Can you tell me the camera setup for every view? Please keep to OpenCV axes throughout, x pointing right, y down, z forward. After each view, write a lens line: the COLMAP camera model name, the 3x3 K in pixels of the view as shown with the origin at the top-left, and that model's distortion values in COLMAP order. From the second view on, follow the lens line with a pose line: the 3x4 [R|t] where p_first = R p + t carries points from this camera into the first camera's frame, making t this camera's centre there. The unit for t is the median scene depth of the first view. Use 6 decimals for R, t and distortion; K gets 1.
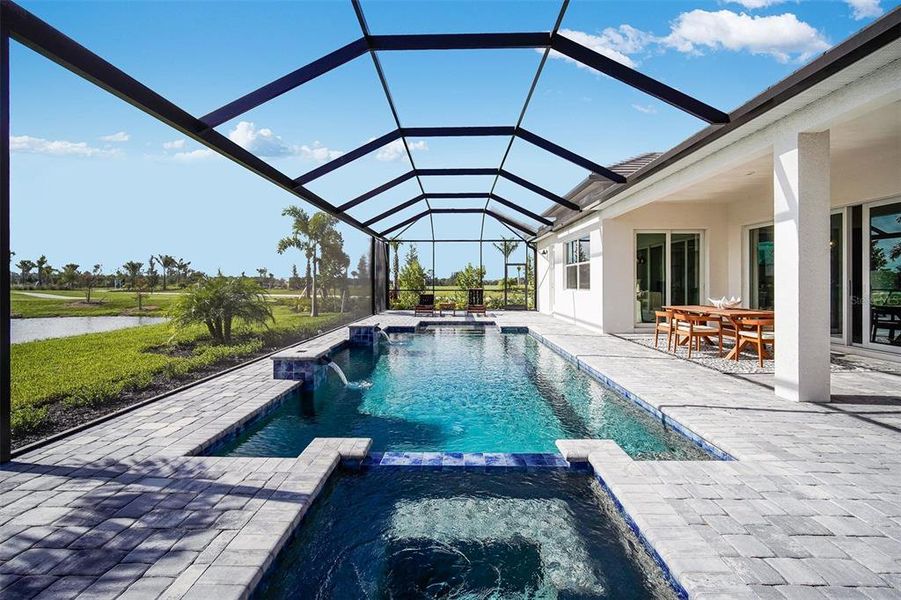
lens RADIAL K [[401.1, 0, 444.3], [0, 401.1, 280.4], [0, 0, 1]] dist [-0.007951, 0.001398]
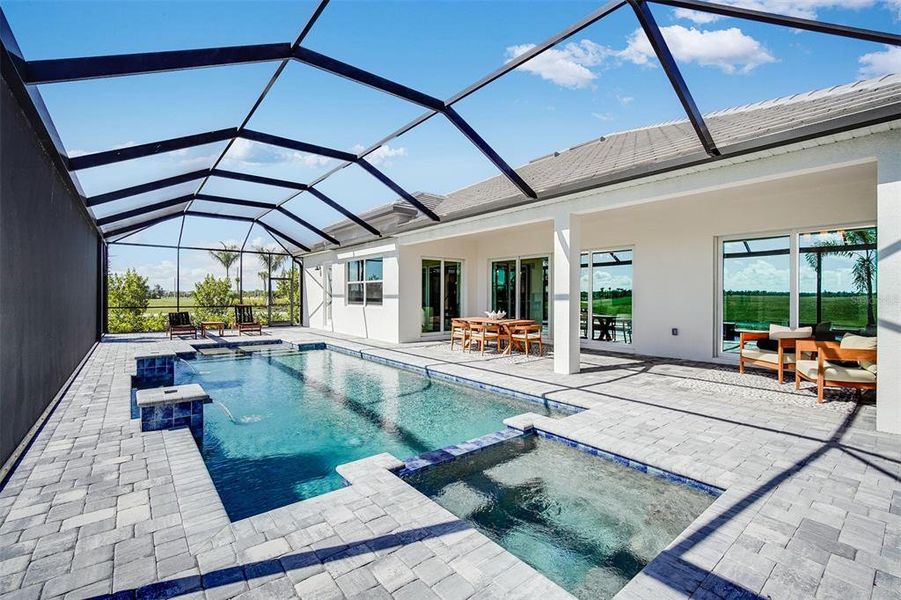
lens RADIAL K [[401.1, 0, 446.2], [0, 401.1, 298.7], [0, 0, 1]] dist [-0.007951, 0.001398]
pose [[0.763444, -0.001240, 0.645873, -0.249923], [-0.007626, 0.999911, 0.010934, -0.011445], [-0.645829, -0.013273, 0.763367, 0.023675]]
